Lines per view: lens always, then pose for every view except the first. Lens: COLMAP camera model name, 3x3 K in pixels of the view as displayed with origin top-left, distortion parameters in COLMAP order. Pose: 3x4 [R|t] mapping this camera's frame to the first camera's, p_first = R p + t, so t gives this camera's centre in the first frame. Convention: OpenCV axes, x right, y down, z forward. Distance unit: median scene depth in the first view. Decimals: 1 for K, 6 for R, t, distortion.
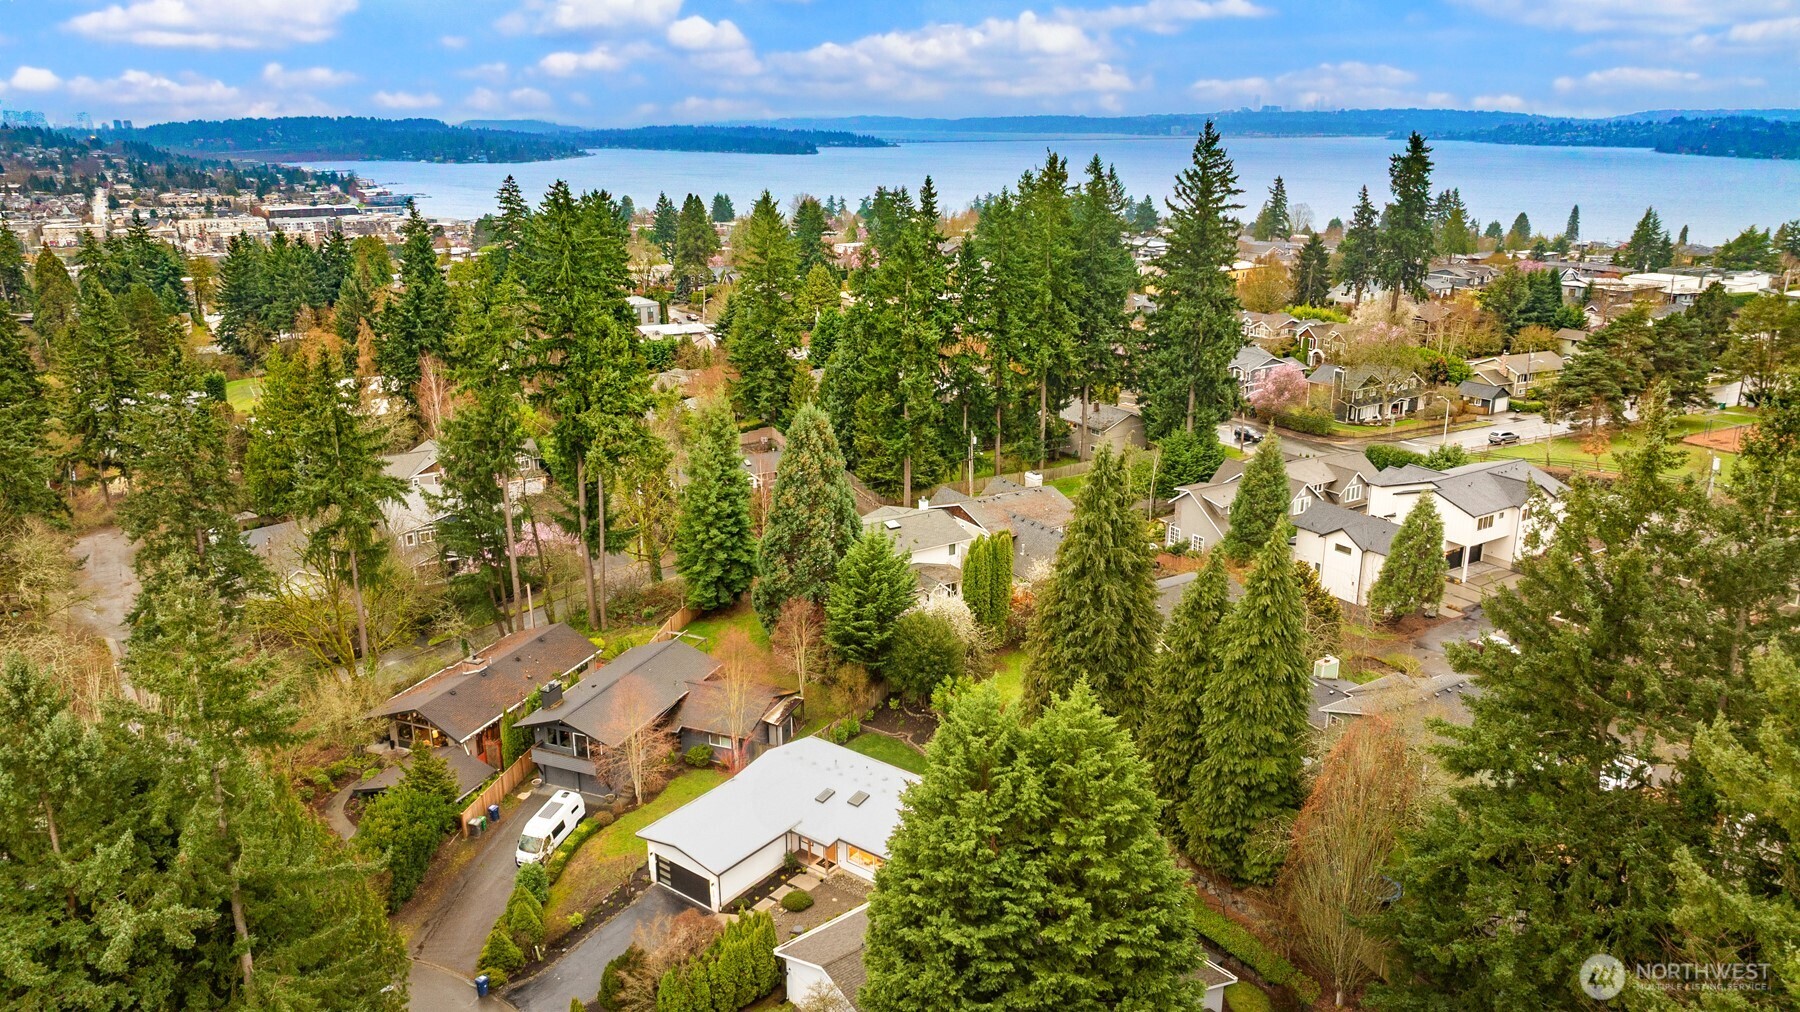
lens RADIAL K [[1254.3, 0, 891.9], [0, 1254.3, 503.8], [0, 0, 1]] dist [-0.014352, 0.002207]
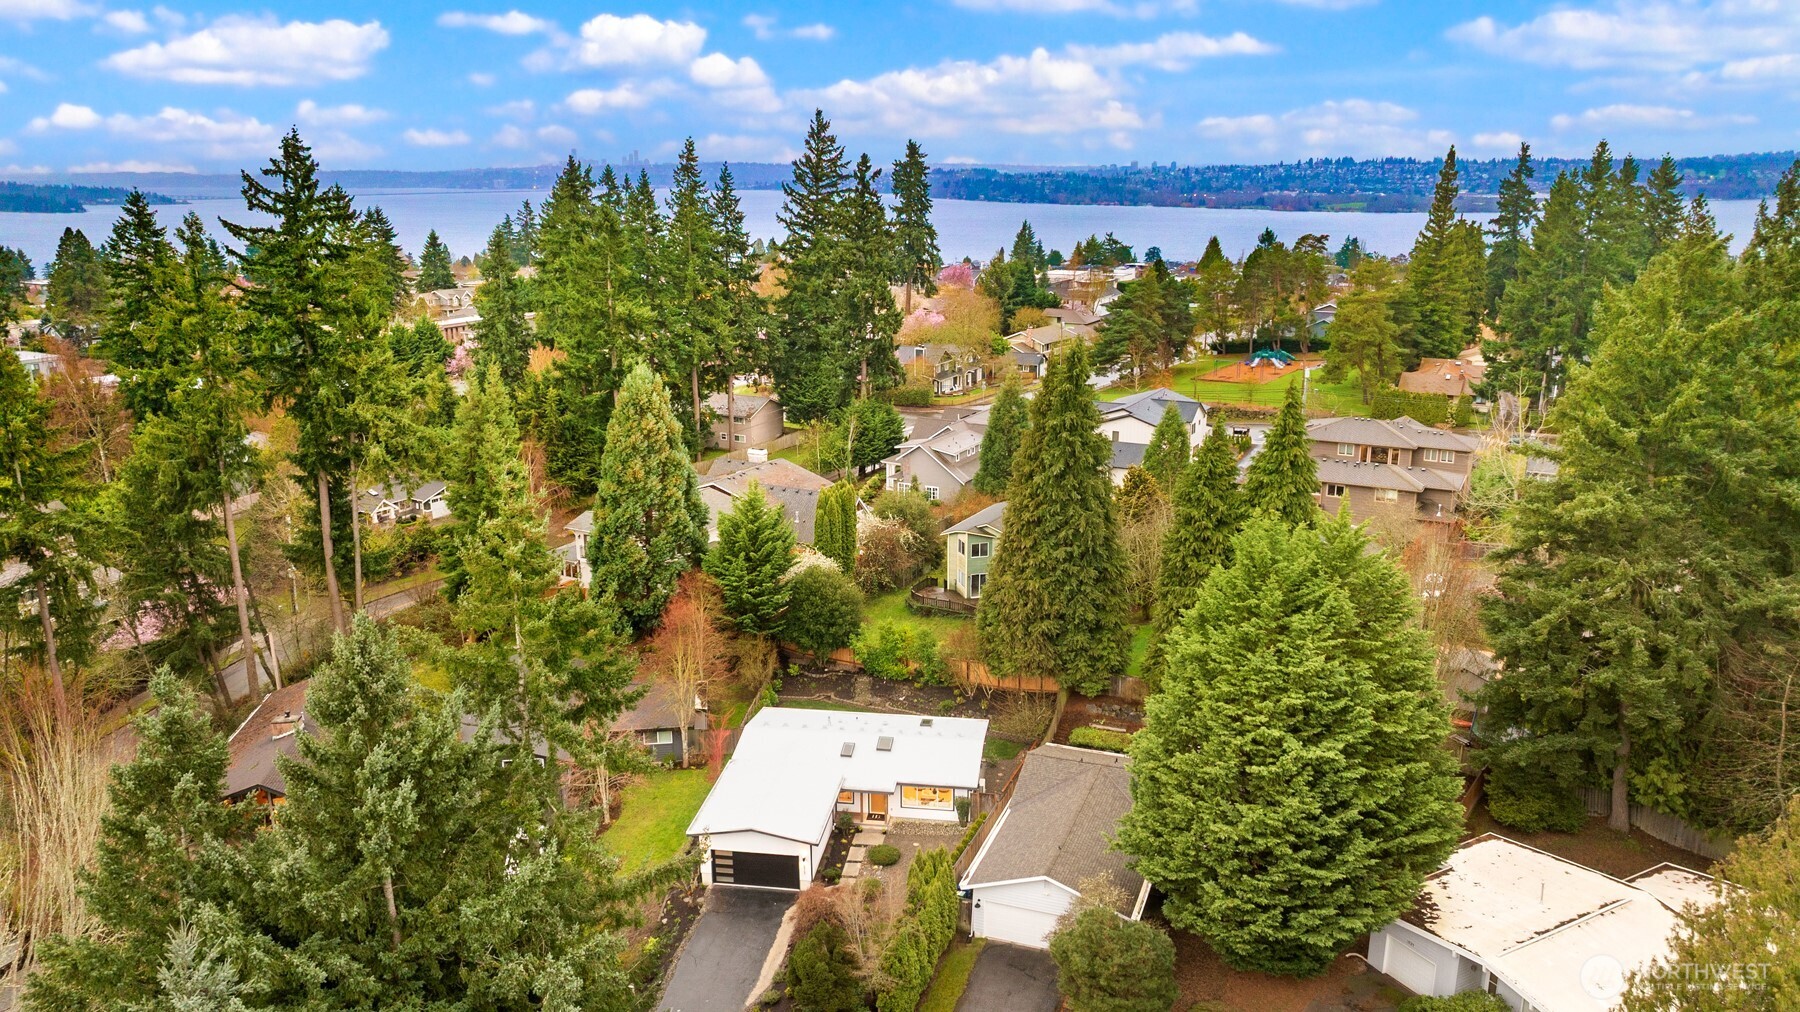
lens RADIAL K [[1254.3, 0, 891.9], [0, 1254.3, 503.8], [0, 0, 1]] dist [-0.014352, 0.002207]
pose [[0.870979, -0.125485, 0.475026, -0.353755], [0.144631, 0.989478, -0.003800, 0.048851], [-0.469551, 0.072013, 0.879964, 0.124149]]
